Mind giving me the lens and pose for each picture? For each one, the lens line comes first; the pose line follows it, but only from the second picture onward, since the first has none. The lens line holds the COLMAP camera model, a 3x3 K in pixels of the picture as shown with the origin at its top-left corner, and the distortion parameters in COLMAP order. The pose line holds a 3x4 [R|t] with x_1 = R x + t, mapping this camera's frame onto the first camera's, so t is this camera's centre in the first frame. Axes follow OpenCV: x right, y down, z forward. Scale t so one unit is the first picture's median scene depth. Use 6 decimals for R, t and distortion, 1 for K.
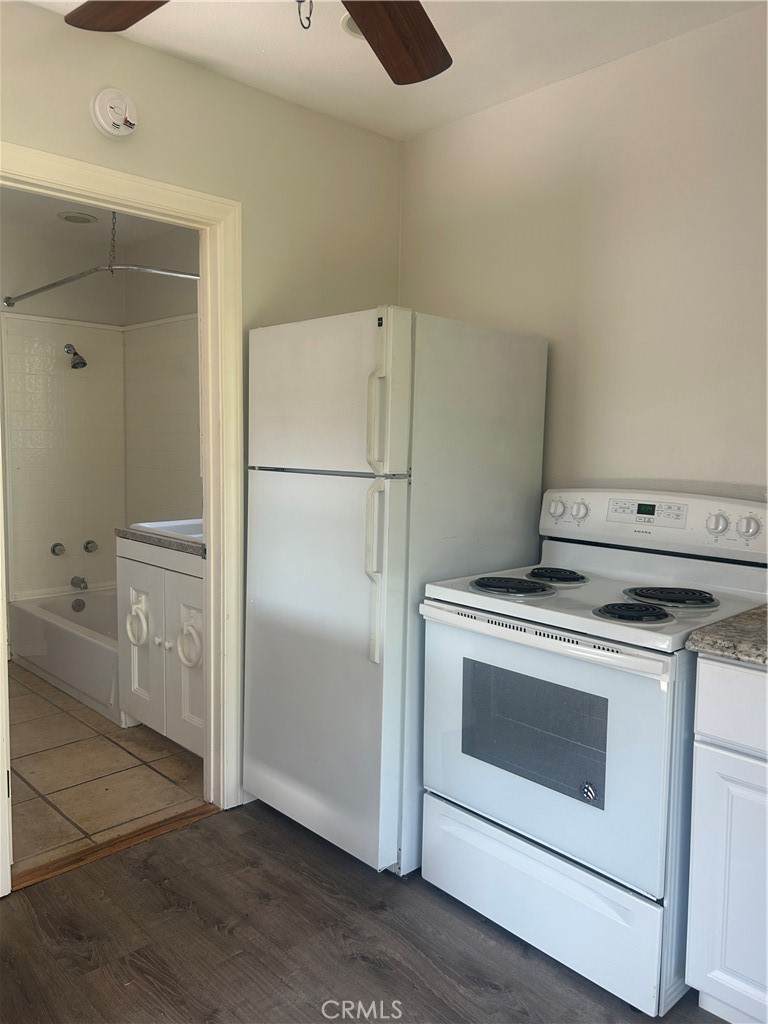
lens RADIAL K [[774.0, 0, 384.0], [0, 774.0, 512.0], [0, 0, 1]] dist [0.030129, -0.003083]
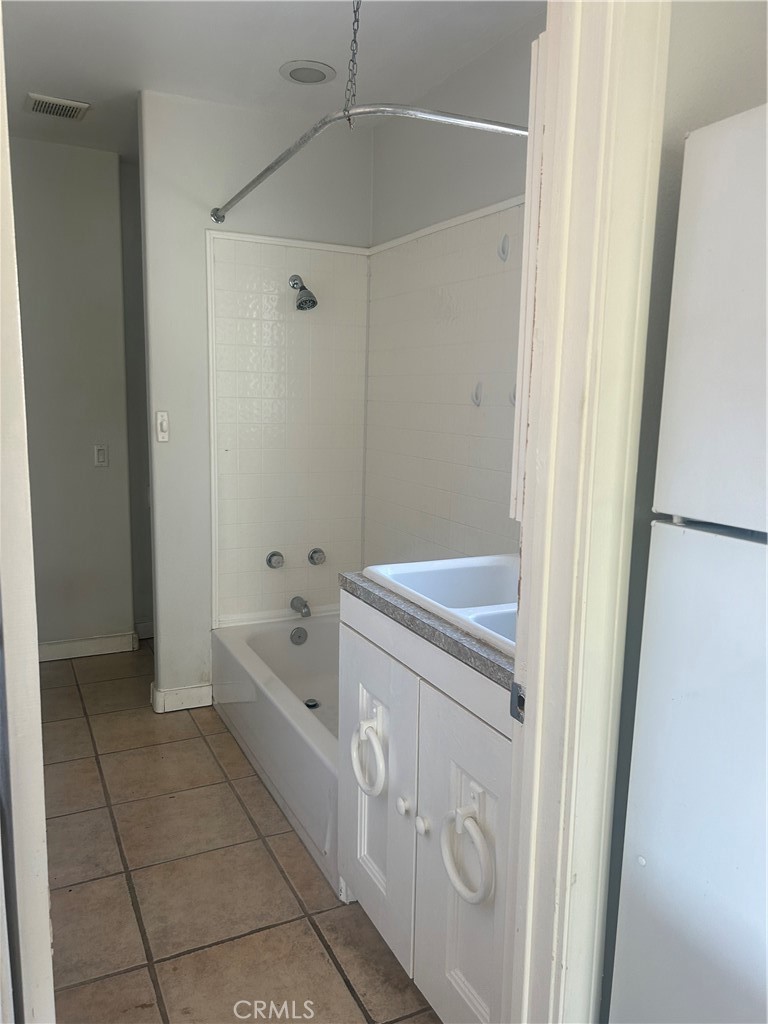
lens RADIAL K [[774.0, 0, 384.0], [0, 774.0, 512.0], [0, 0, 1]] dist [0.030129, -0.003083]
pose [[0.953280, 0.049459, -0.298012, -0.144287], [-0.034147, 0.997826, 0.056375, -0.058773], [0.300152, -0.043565, 0.952896, 0.462212]]
